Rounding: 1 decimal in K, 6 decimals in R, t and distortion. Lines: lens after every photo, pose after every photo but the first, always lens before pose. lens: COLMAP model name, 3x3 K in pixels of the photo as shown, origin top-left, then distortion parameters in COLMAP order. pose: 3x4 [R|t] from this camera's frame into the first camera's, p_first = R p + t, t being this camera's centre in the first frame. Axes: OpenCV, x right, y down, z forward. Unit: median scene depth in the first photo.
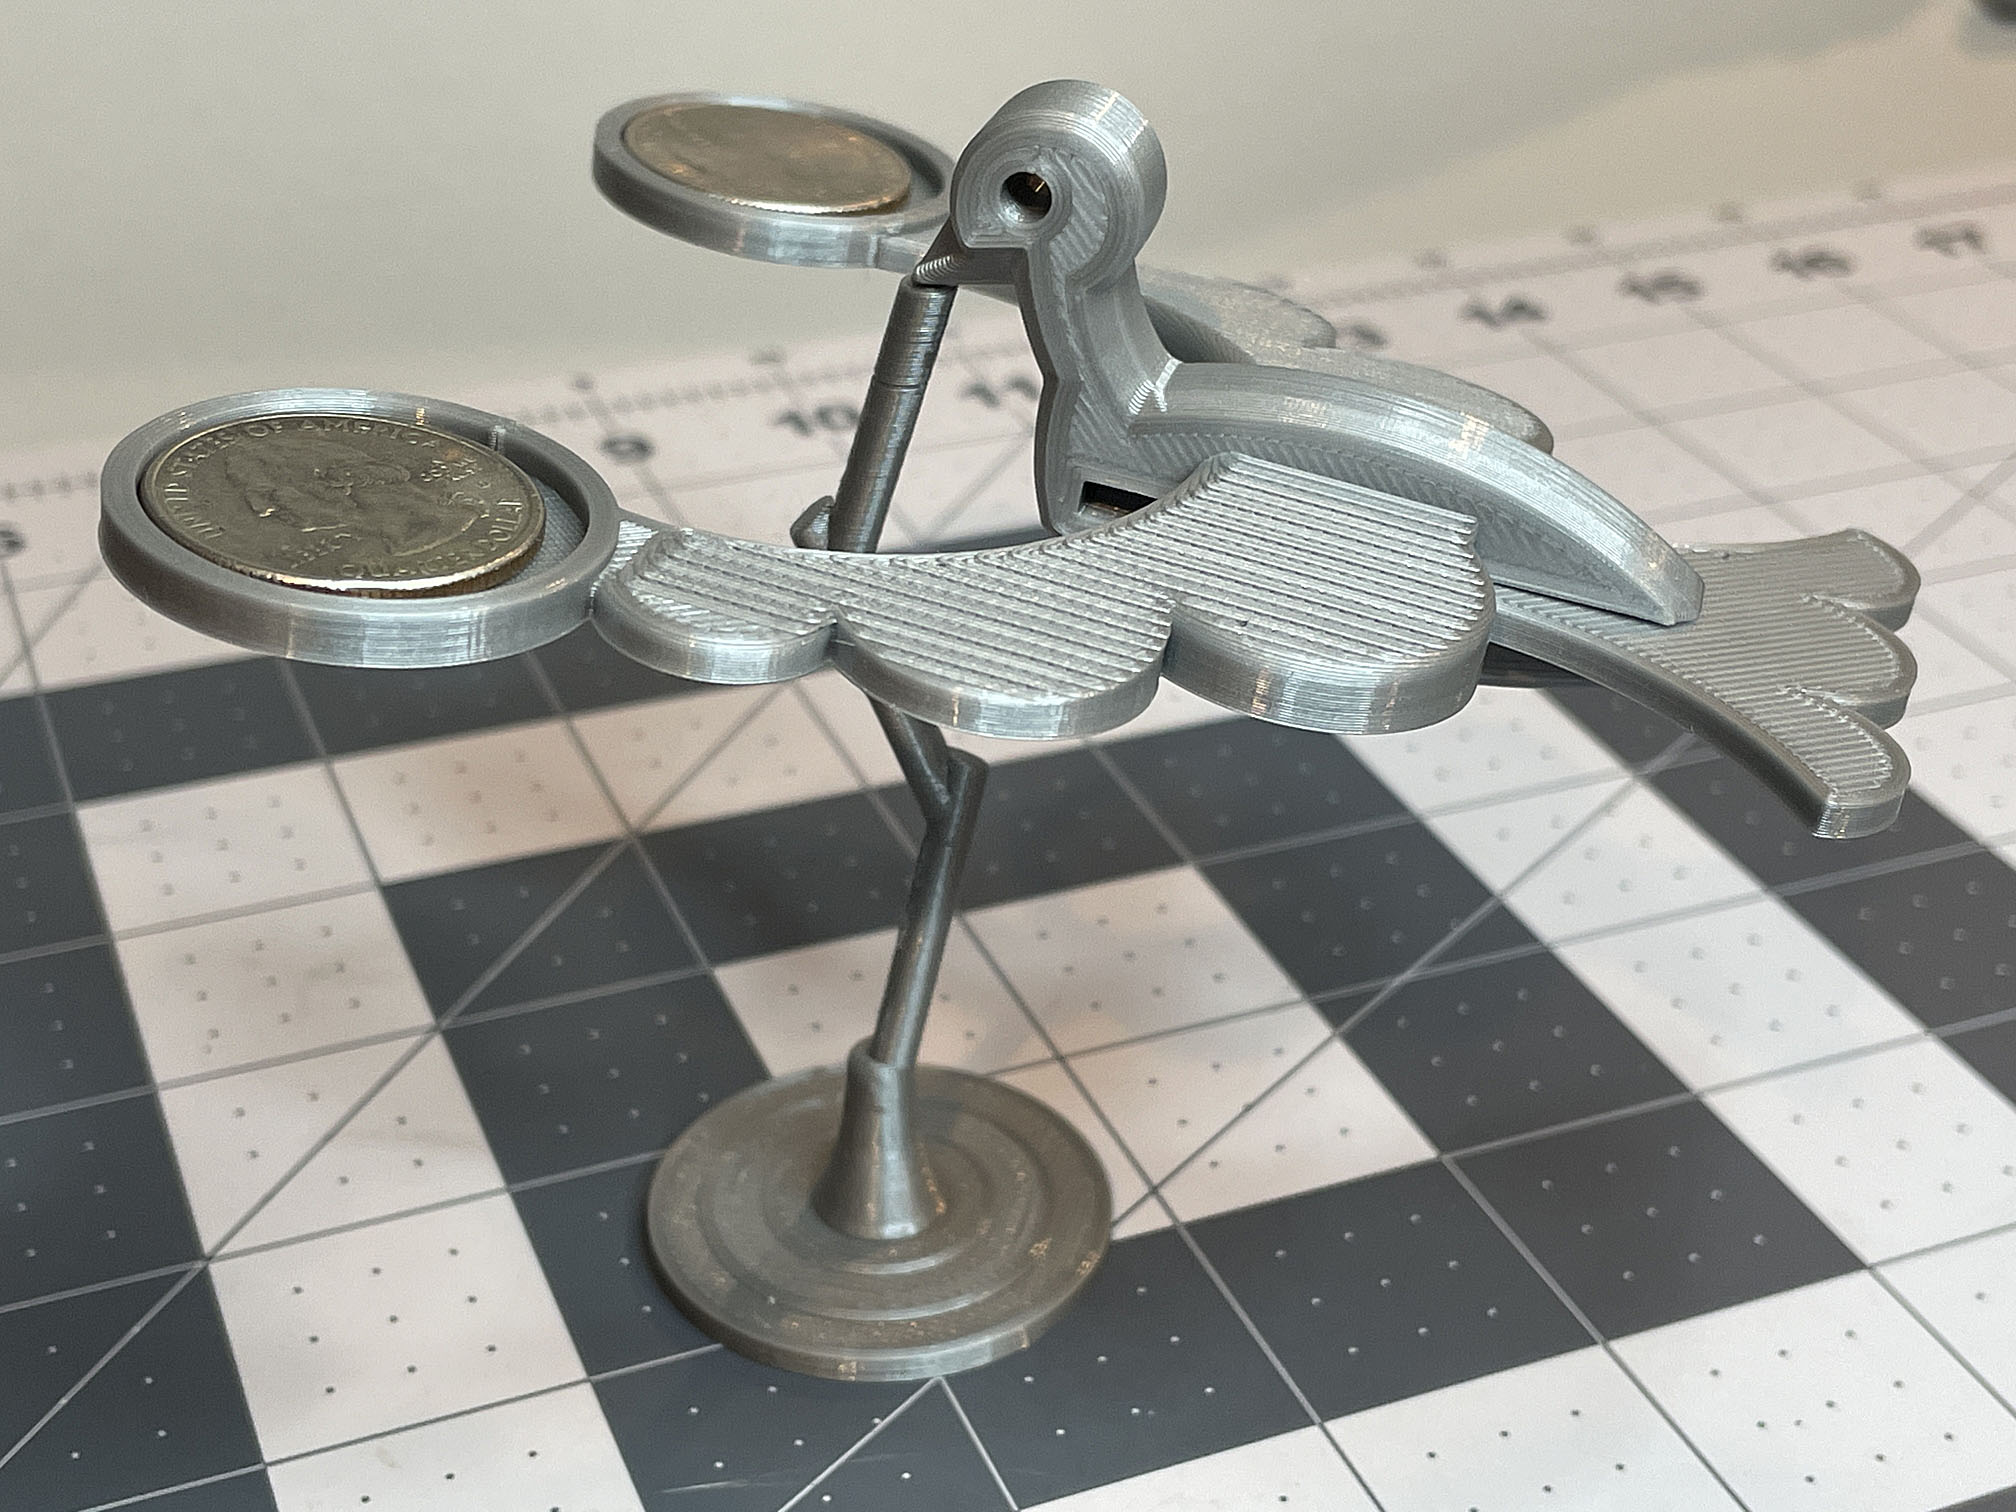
lens RADIAL K [[3060.7, 0, 1000.5], [0, 3060.7, 761.6], [0, 0, 1]] dist [0.095166, 0.000000]
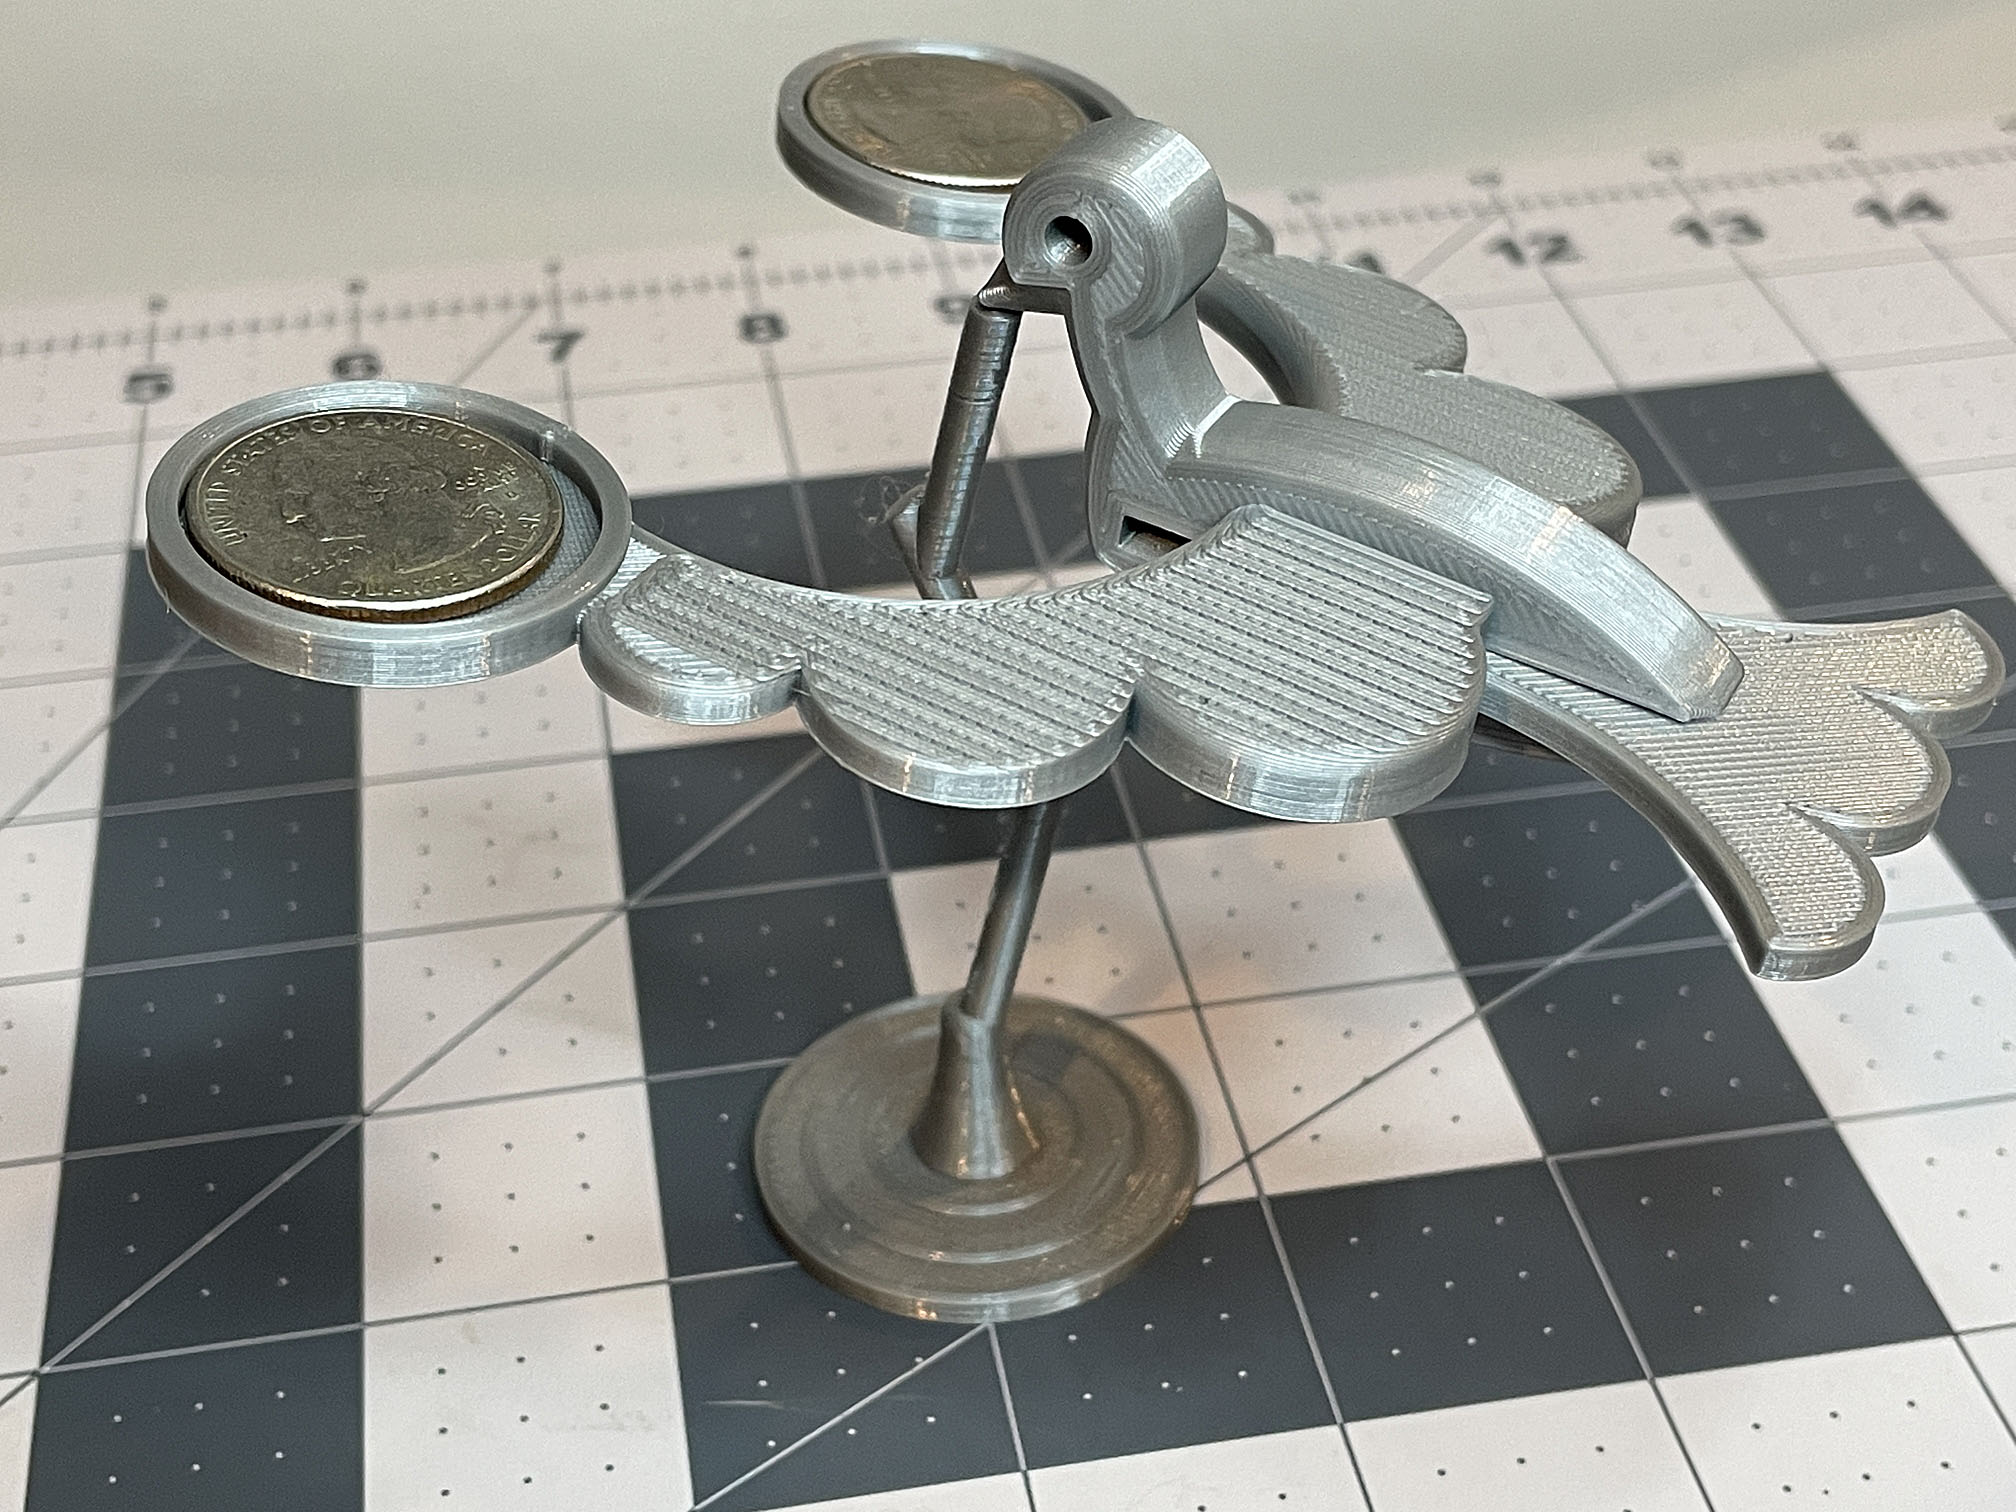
lens RADIAL K [[3060.7, 0, 1027.6], [0, 3060.7, 718.0], [0, 0, 1]] dist [0.095166, 0.000000]
pose [[0.974668, 0.099356, -0.200376, 0.174064], [-0.080393, 0.991667, 0.100669, -0.105438], [0.208708, -0.082010, 0.974533, 0.002385]]
